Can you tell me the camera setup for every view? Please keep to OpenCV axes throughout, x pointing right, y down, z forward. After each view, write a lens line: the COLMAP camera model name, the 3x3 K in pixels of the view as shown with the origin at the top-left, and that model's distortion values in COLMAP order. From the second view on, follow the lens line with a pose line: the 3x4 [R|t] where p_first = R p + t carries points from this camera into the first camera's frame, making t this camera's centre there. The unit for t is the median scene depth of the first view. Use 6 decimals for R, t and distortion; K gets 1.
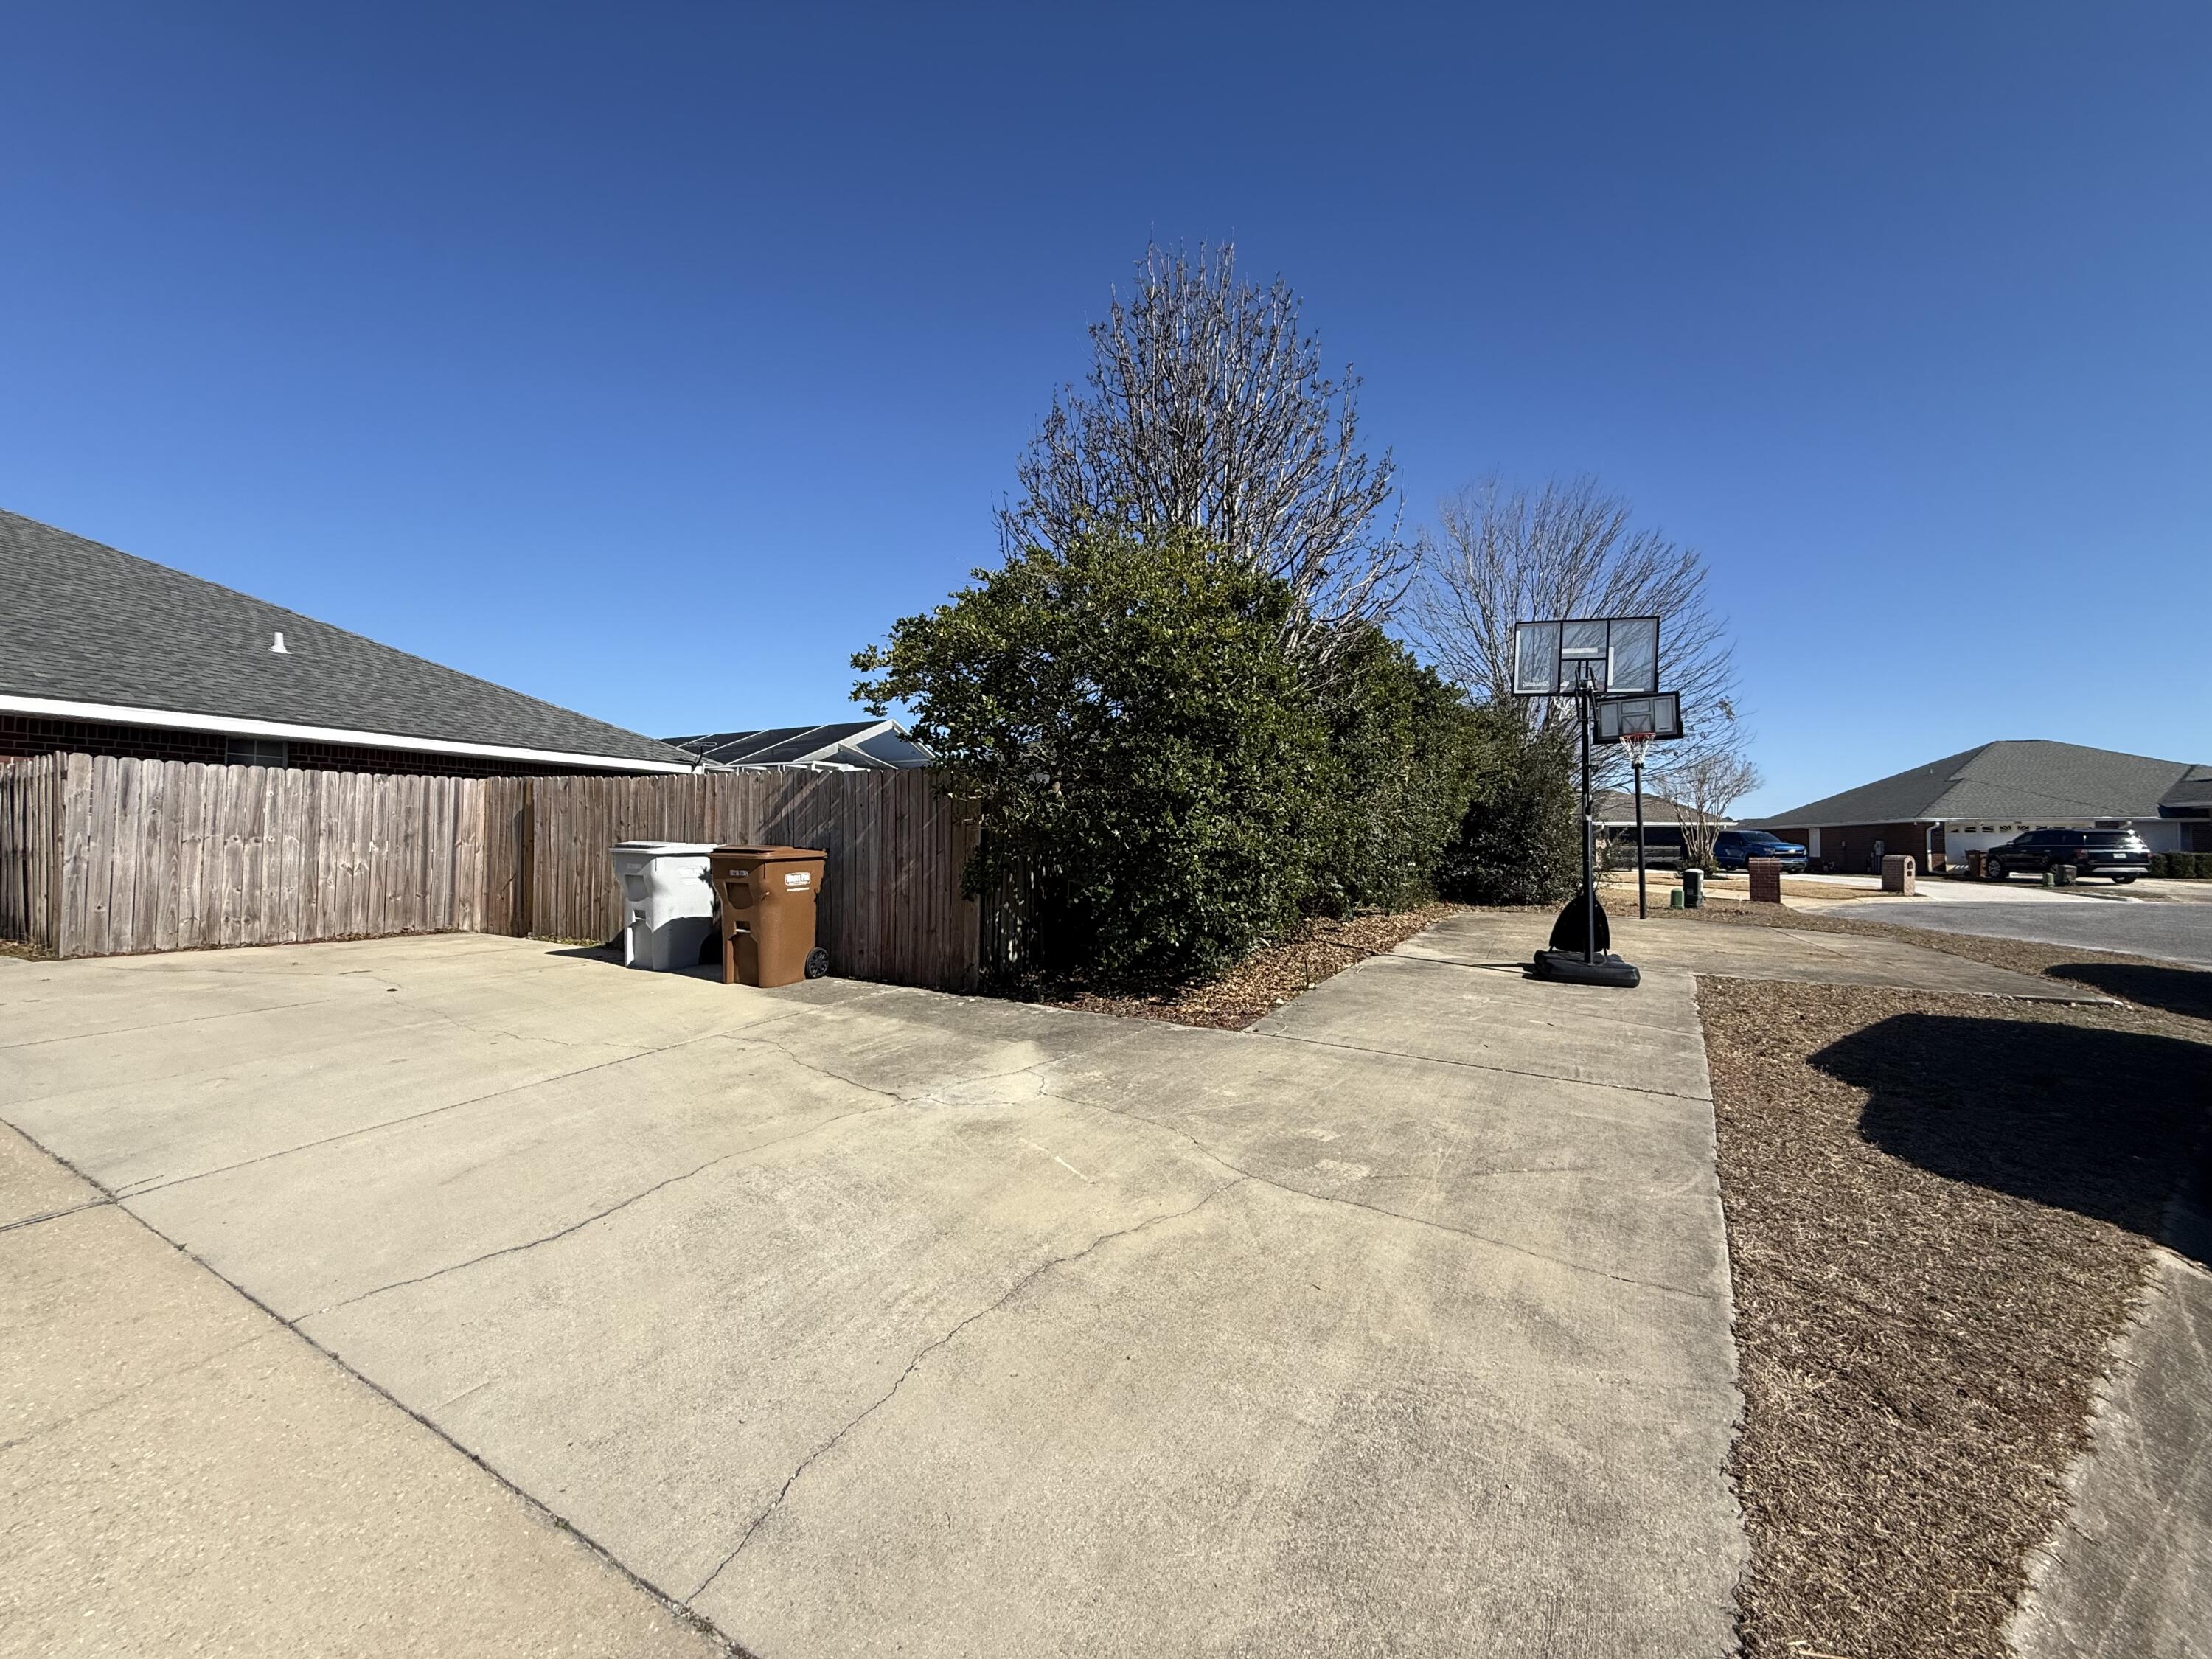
lens RADIAL K [[887.8, 0, 1099.6], [0, 887.8, 825.7], [0, 0, 1]] dist [-0.000997, -0.000424]
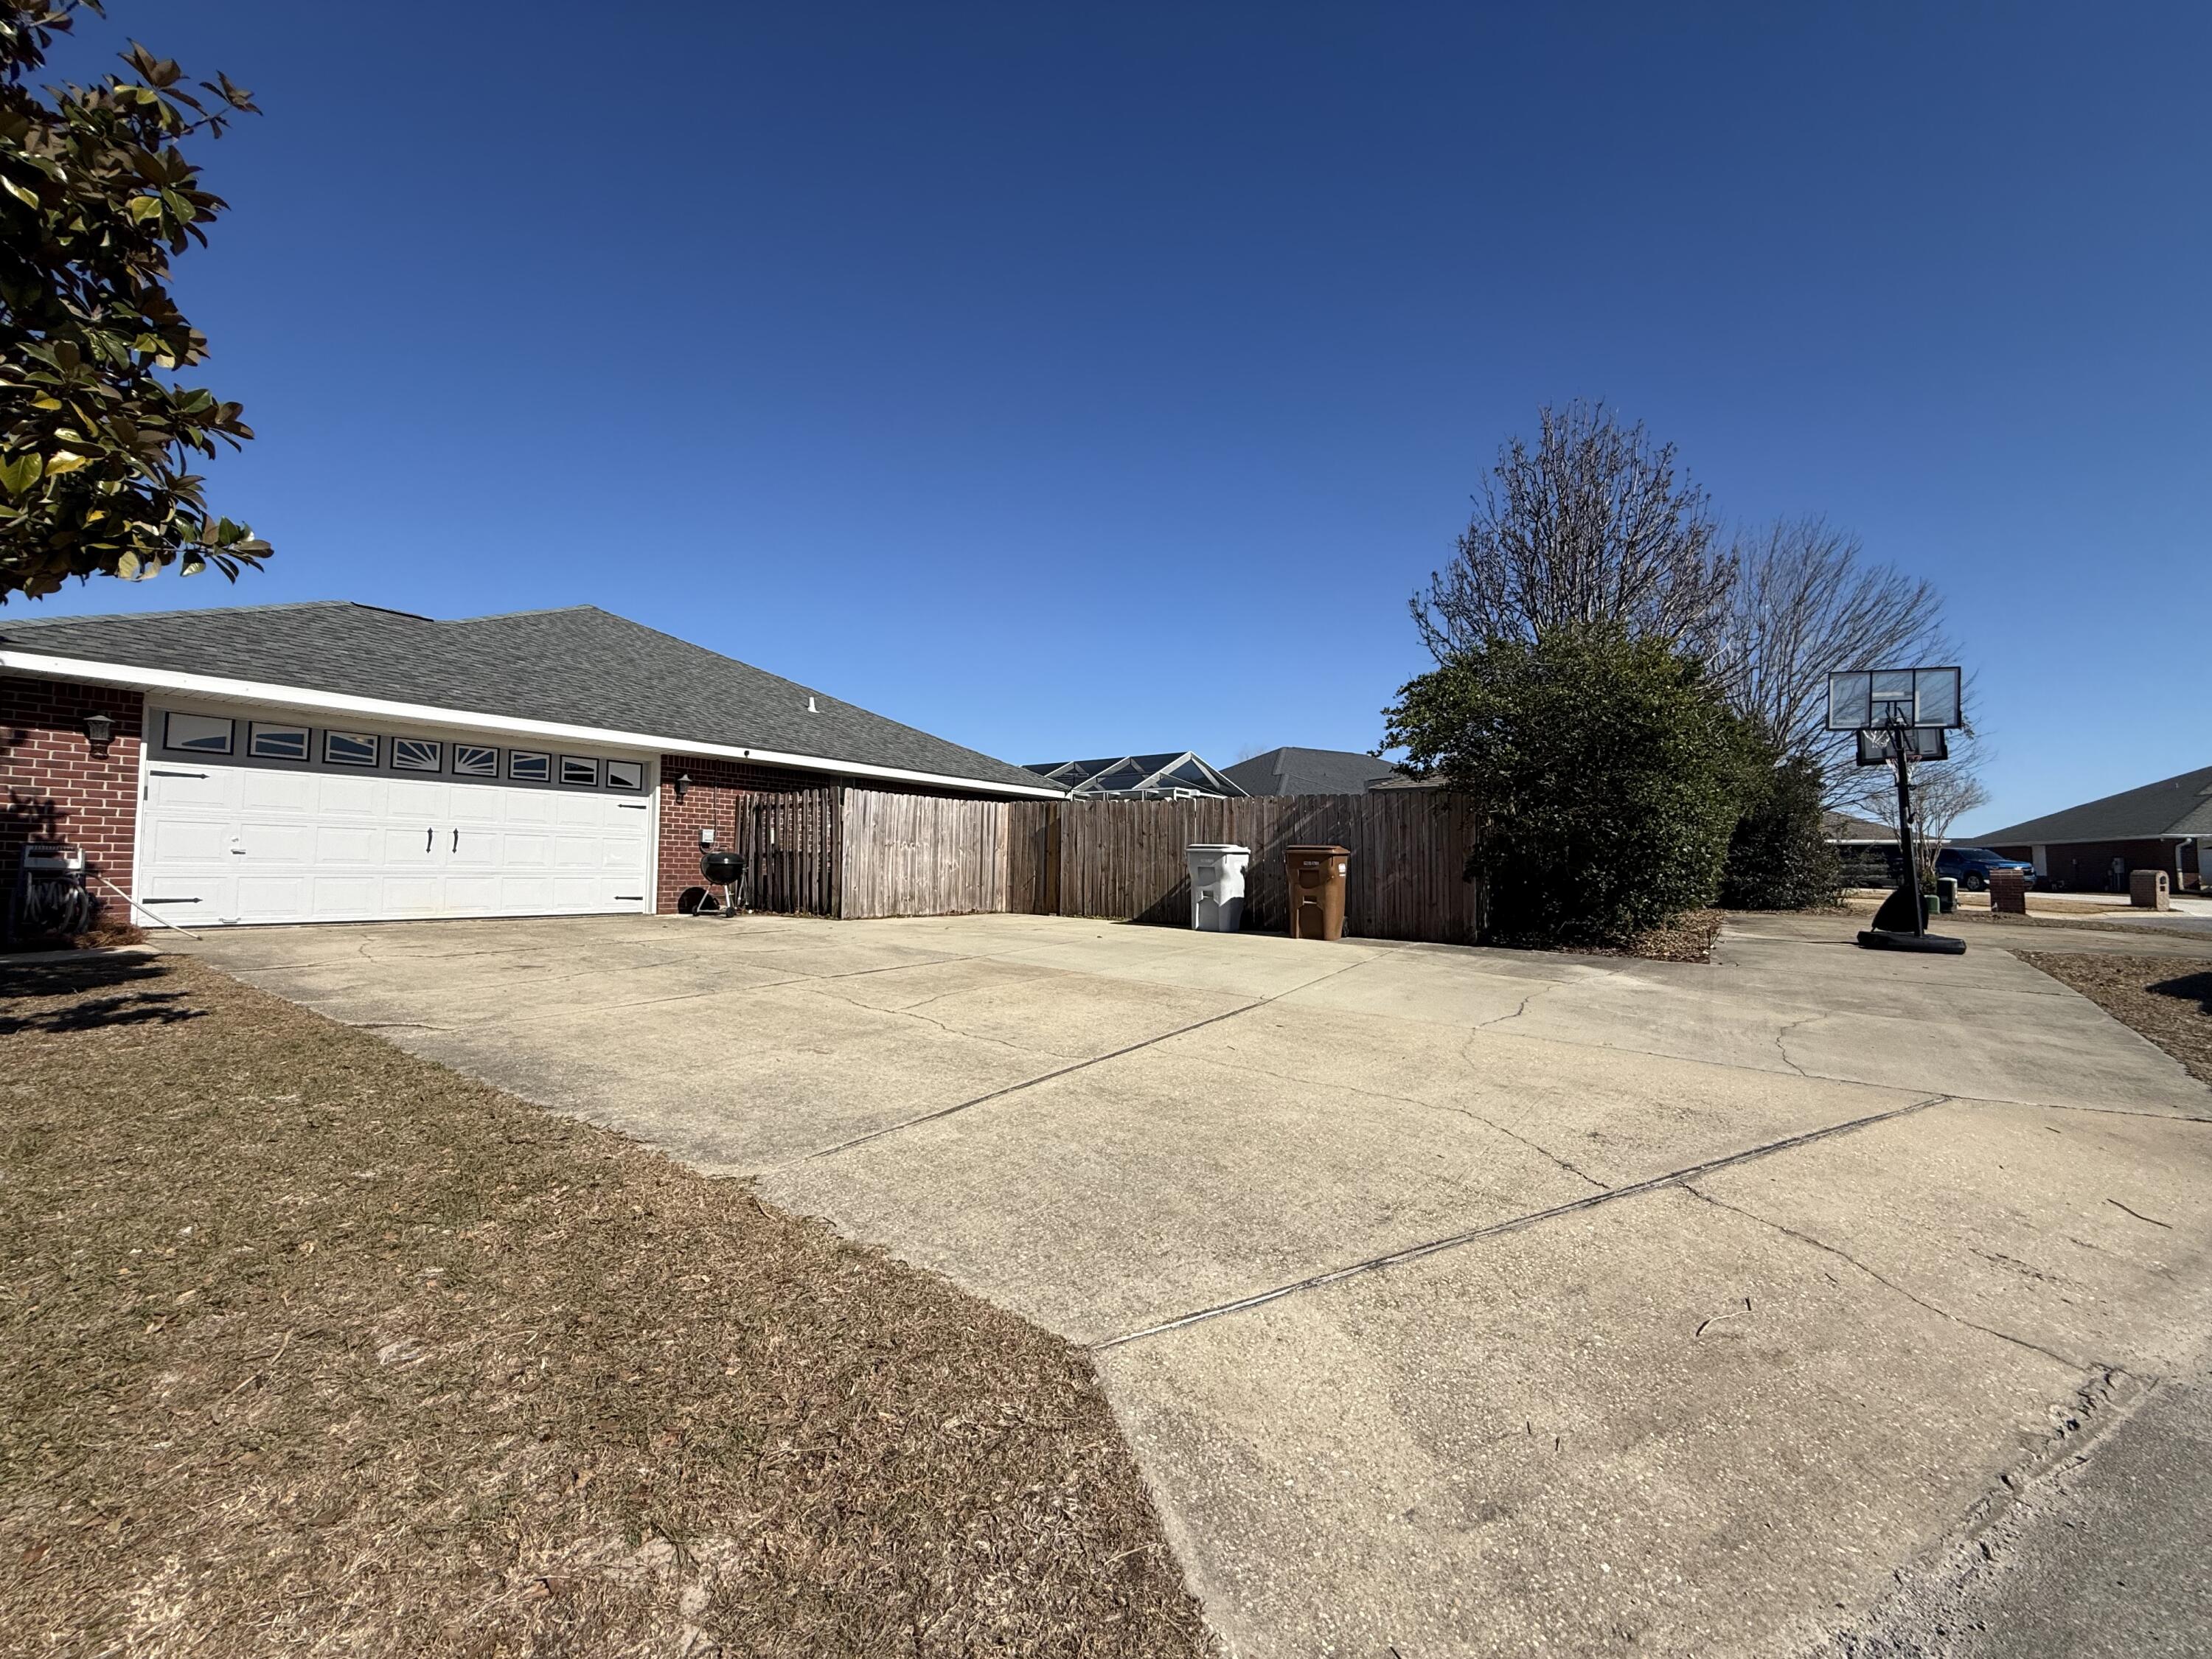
lens RADIAL K [[887.8, 0, 1099.6], [0, 887.8, 825.7], [0, 0, 1]] dist [-0.000997, -0.000424]
pose [[0.992183, -0.004931, -0.124693, -0.422950], [0.001742, 0.999669, -0.025664, 0.020357], [0.124778, 0.025246, 0.991863, -0.392557]]
